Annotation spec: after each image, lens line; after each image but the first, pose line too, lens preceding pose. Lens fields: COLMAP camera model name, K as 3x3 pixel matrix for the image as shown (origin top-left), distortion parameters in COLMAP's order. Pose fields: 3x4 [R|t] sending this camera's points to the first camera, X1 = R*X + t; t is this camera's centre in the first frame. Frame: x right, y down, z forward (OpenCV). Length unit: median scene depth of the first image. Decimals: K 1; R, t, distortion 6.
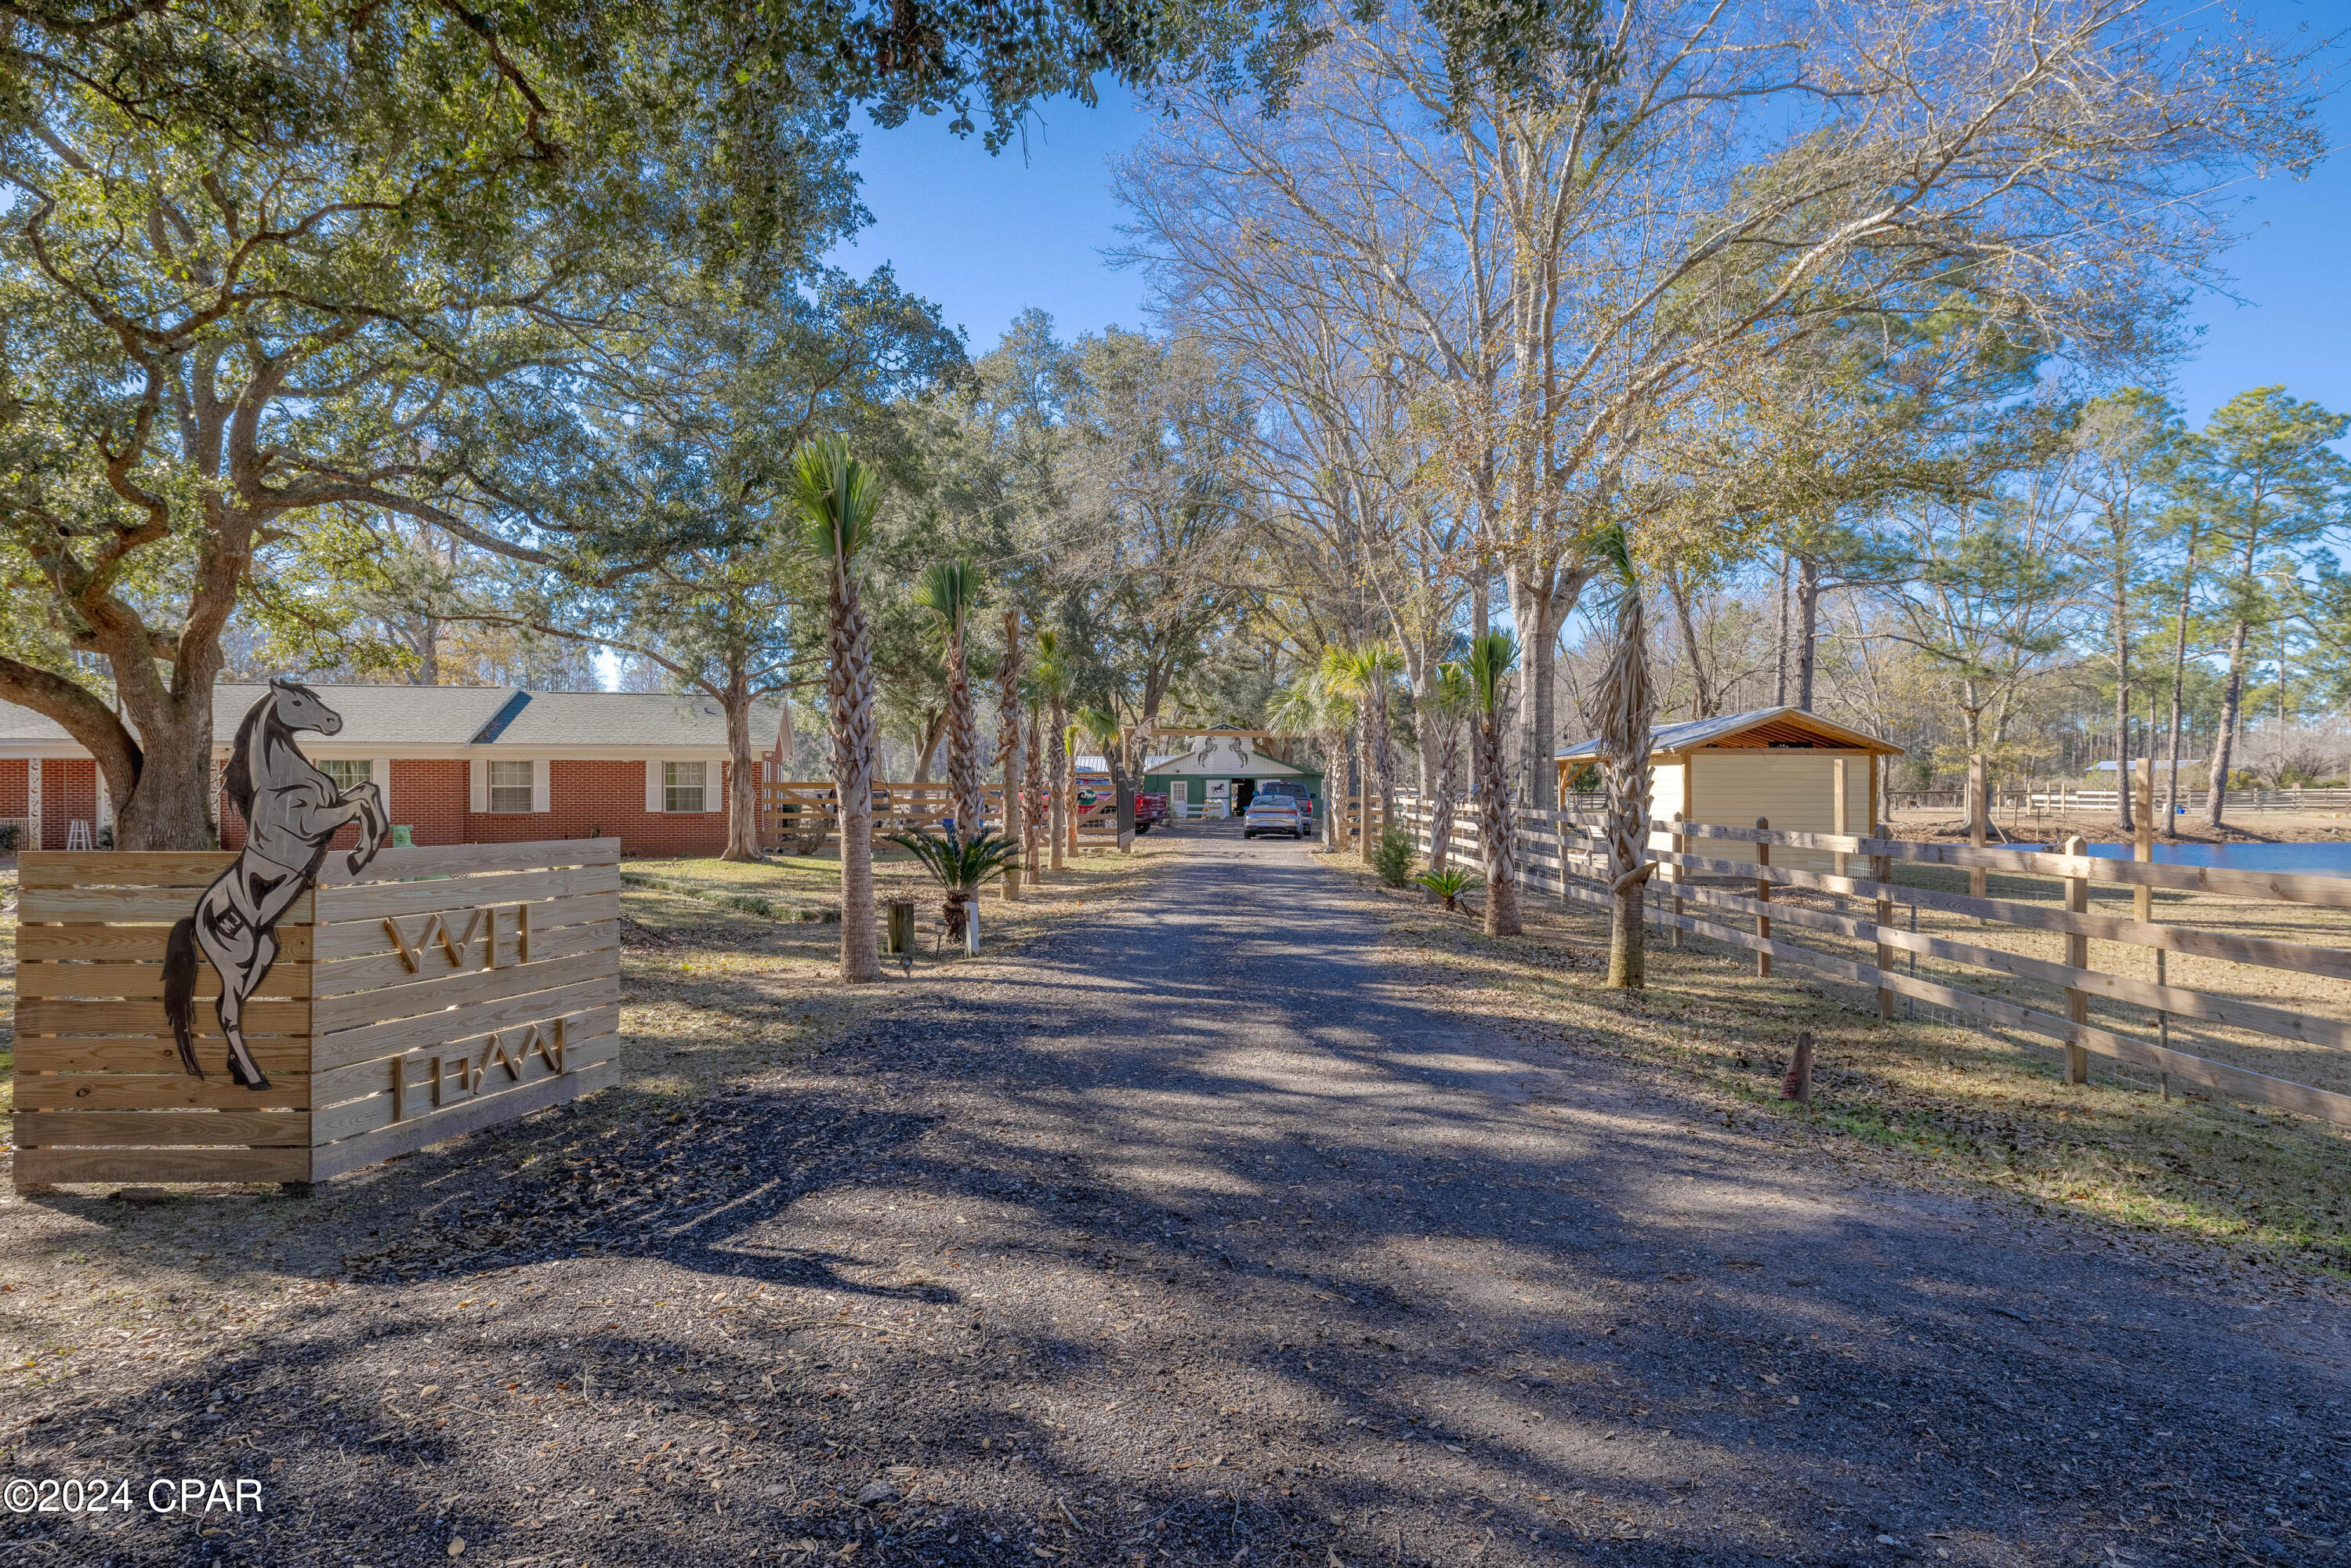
lens RADIAL K [[1412.4, 0, 1170.2], [0, 1412.4, 785.7], [0, 0, 1]] dist [-0.002424, 0.001010]
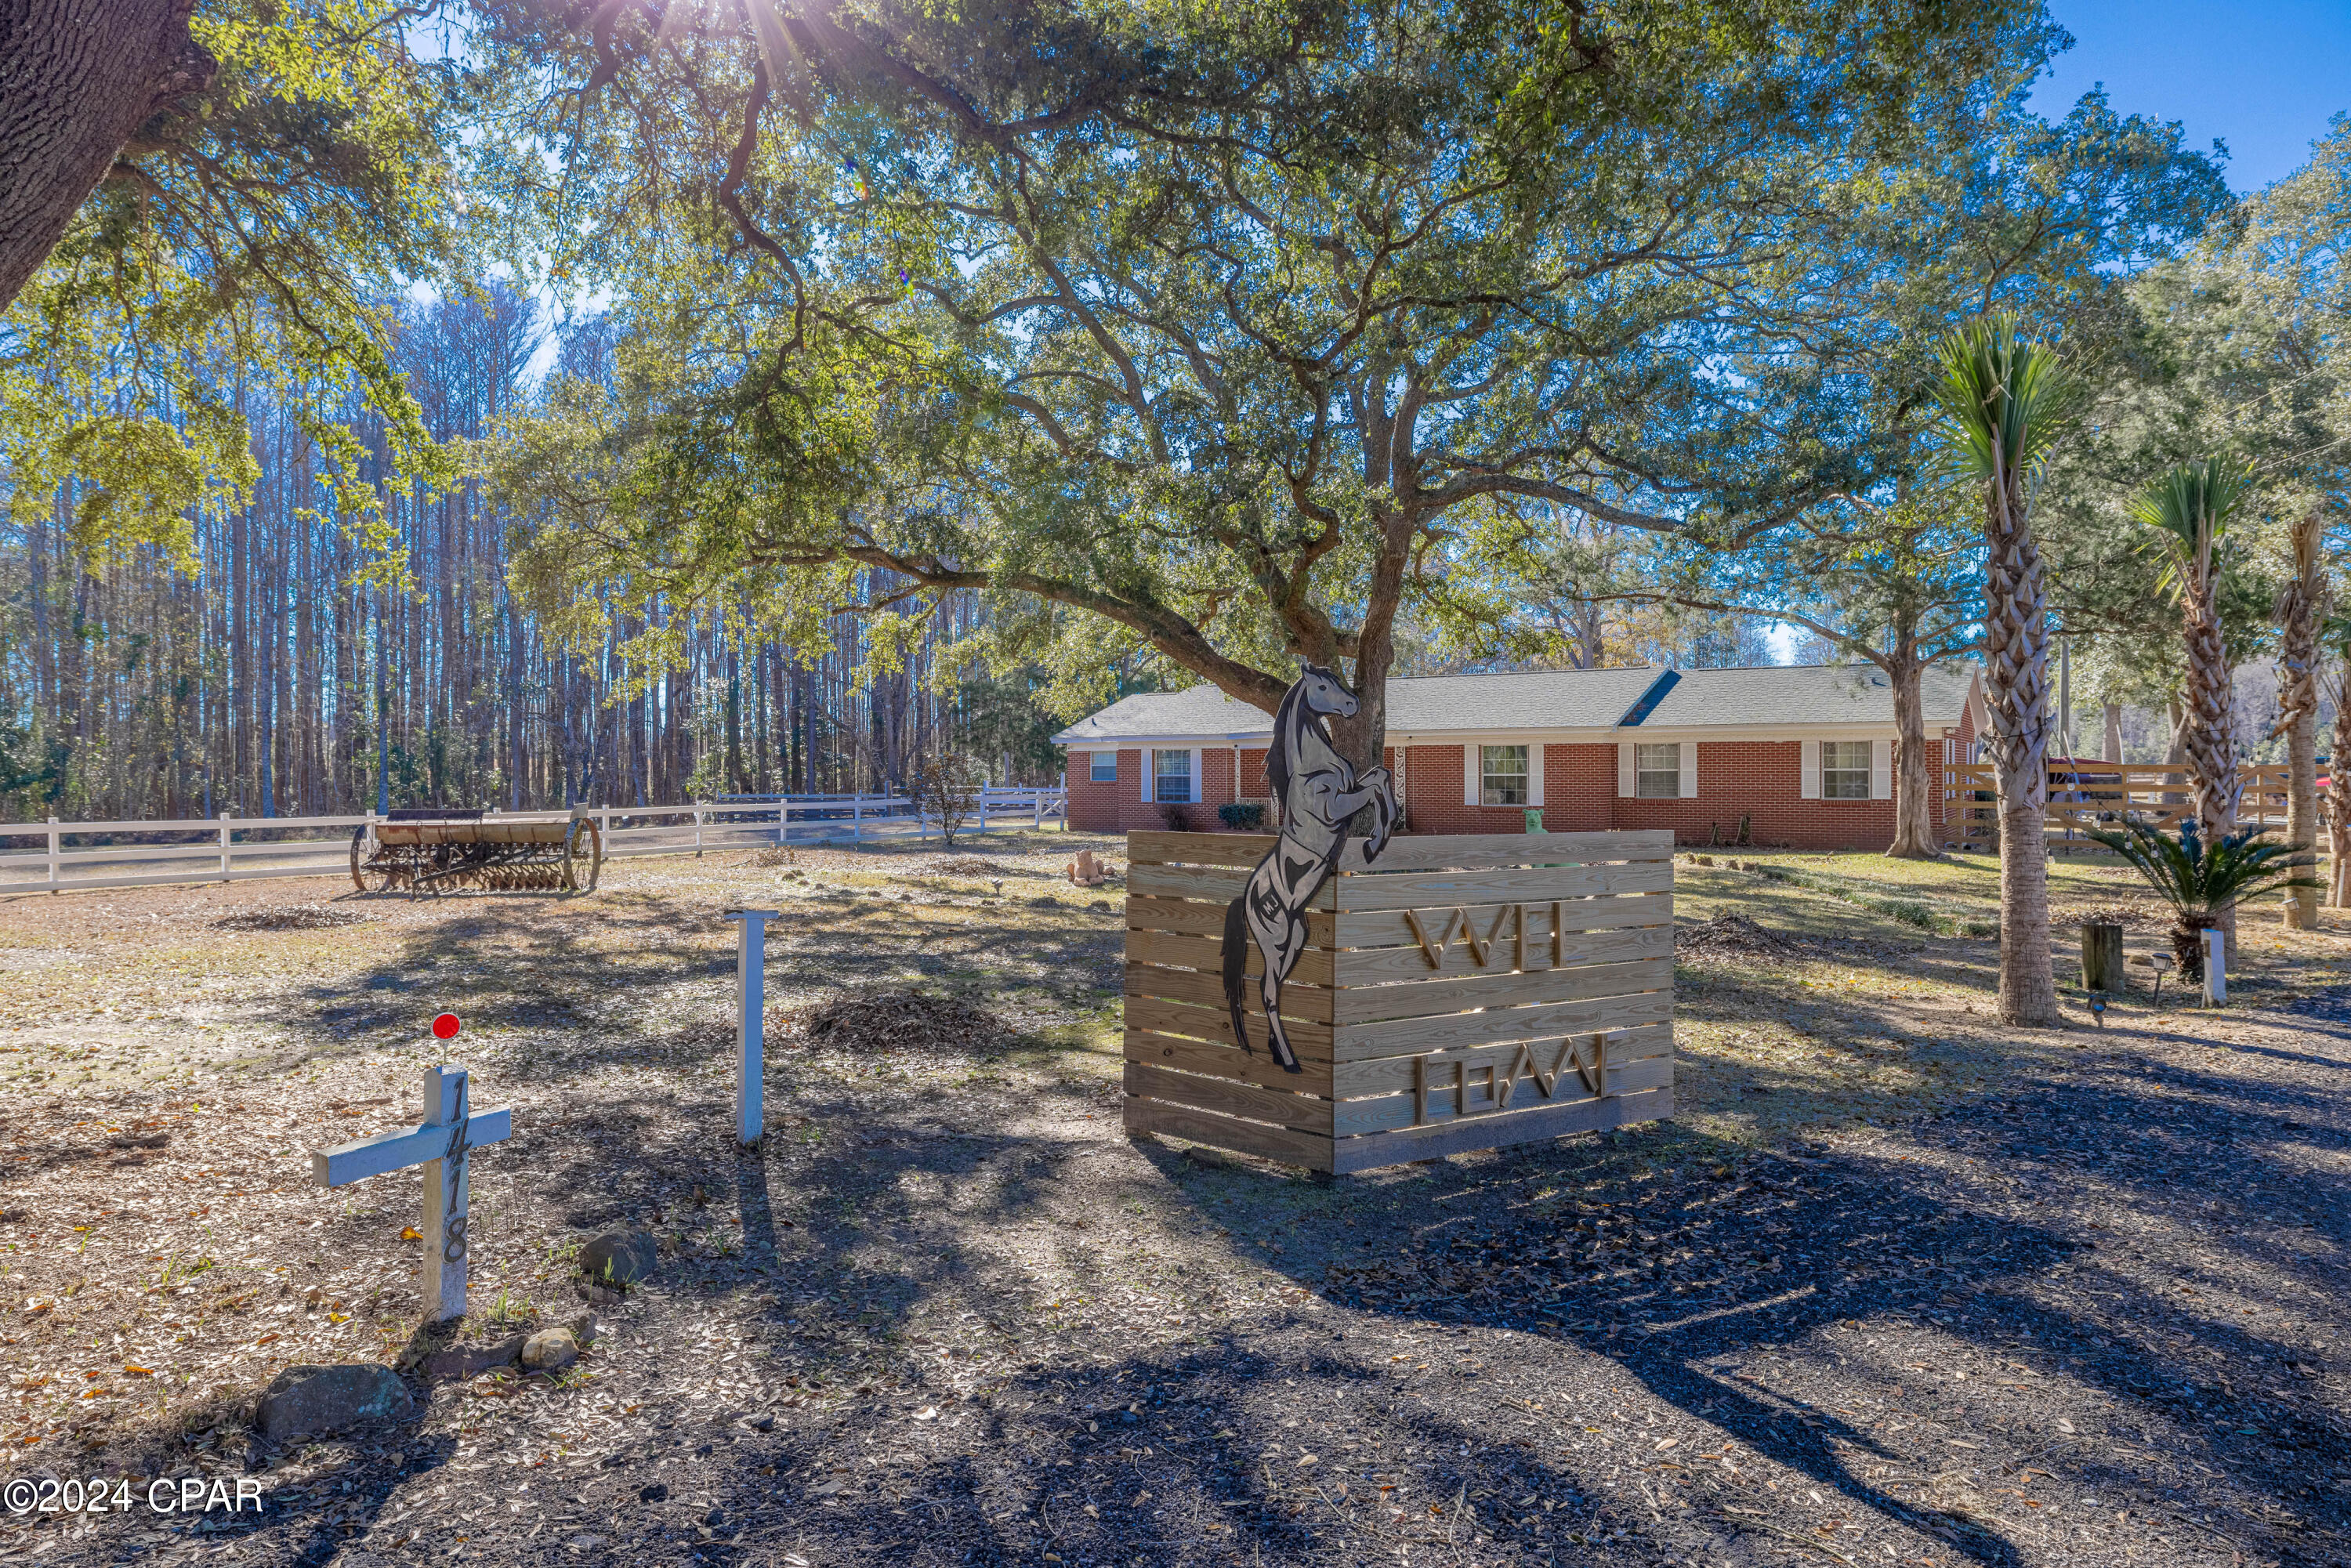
lens RADIAL K [[1477.7, 0, 1176.1], [0, 1477.7, 775.2], [0, 0, 1]] dist [0.002971, 0.000937]
pose [[0.702983, -0.001525, -0.711205, 0.025934], [0.004536, 0.999987, 0.002339, 0.000105], [0.711192, -0.004871, 0.702981, 0.108829]]
